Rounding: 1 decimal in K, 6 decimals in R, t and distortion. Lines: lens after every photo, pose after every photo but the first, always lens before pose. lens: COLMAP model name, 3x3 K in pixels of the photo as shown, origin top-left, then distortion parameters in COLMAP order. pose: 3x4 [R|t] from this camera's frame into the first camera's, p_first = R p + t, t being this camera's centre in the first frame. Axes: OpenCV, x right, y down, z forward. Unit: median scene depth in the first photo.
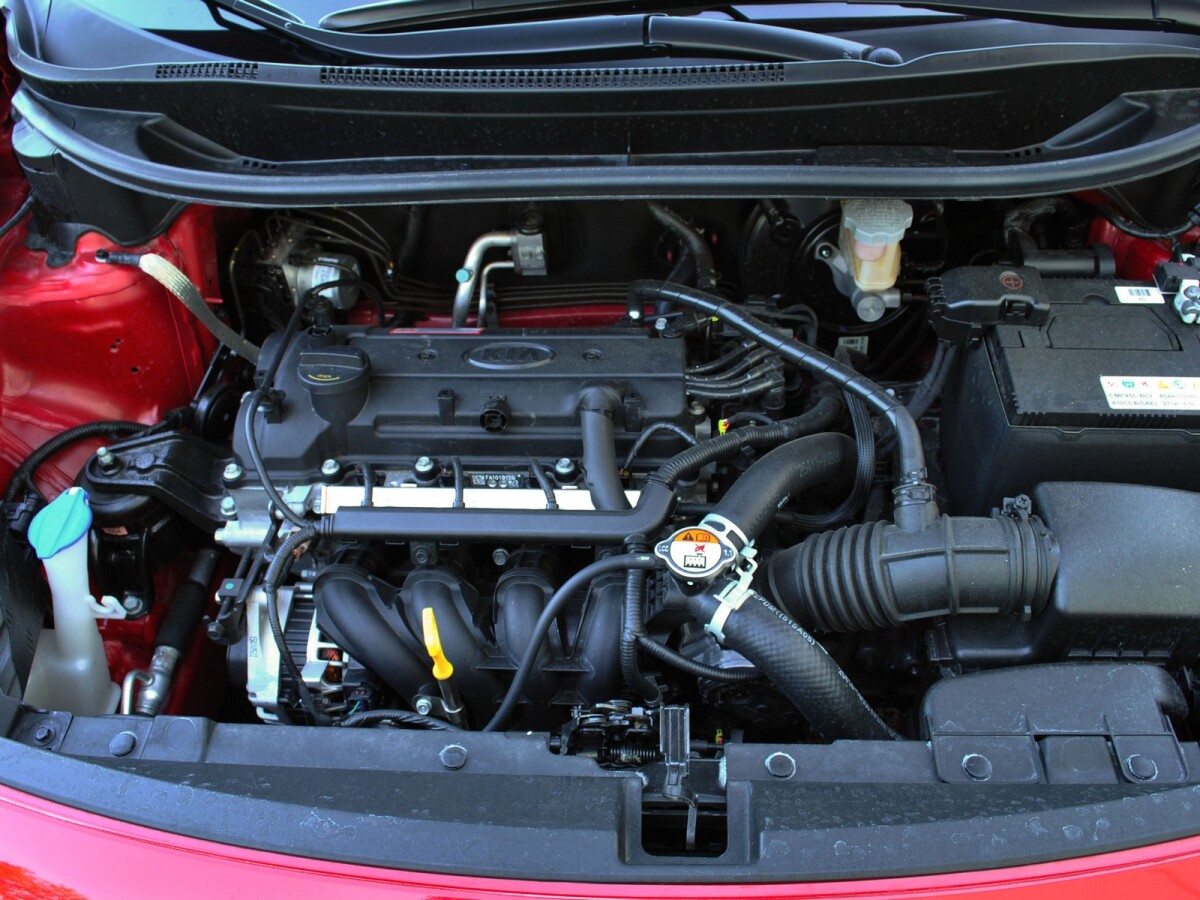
lens RADIAL K [[1013.9, 0, 589.8], [0, 1013.9, 421.0], [0, 0, 1]] dist [-0.080393, 0.017170]
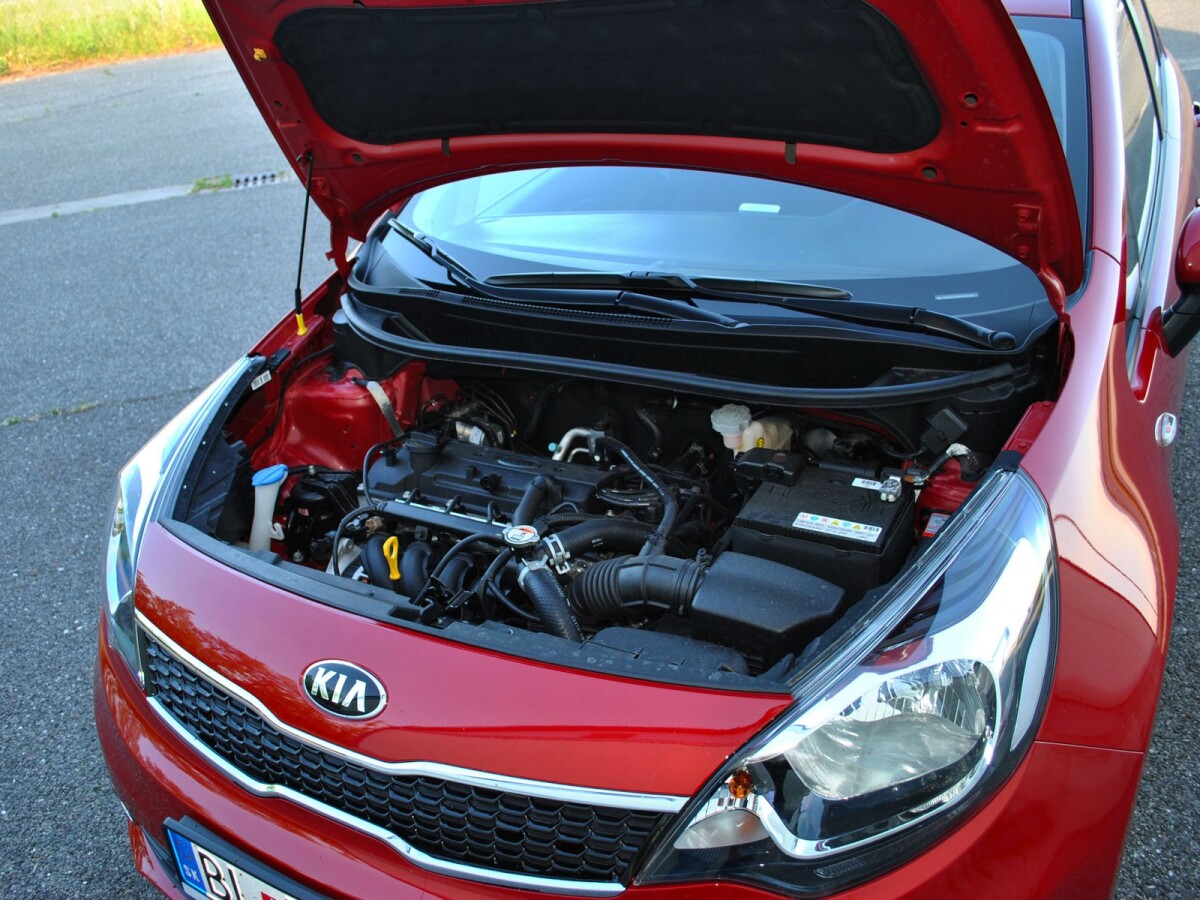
lens RADIAL K [[1013.9, 0, 589.8], [0, 1013.9, 421.0], [0, 0, 1]] dist [-0.080393, 0.017170]
pose [[0.900860, 0.162651, -0.402487, 0.698855], [-0.294384, 0.910294, -0.291038, 0.331804], [0.319044, 0.380670, 0.867929, -0.493920]]
